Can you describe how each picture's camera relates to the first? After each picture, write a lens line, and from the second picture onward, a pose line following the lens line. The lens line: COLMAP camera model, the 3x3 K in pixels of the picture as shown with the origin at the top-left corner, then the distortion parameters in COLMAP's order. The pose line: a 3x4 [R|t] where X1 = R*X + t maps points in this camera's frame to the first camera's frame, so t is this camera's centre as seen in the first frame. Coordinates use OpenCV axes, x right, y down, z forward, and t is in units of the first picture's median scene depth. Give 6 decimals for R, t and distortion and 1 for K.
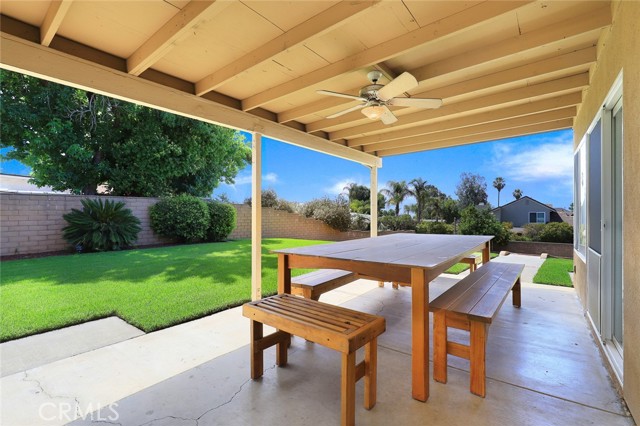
lens RADIAL K [[291.9, 0, 320.3], [0, 291.9, 209.8], [0, 0, 1]] dist [-0.003429, -0.000122]
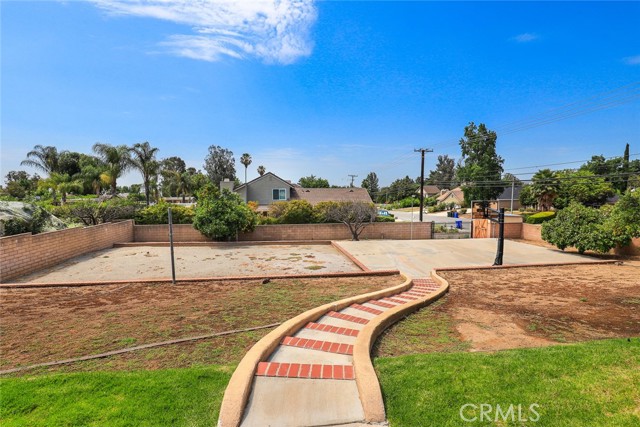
lens RADIAL K [[291.9, 0, 318.1], [0, 291.9, 212.0], [0, 0, 1]] dist [-0.003429, -0.000122]
pose [[0.706436, -0.073011, 0.704001, 0.116548], [0.007166, 0.995352, 0.096037, -0.006064], [-0.707740, -0.062799, 0.703676, 0.176787]]
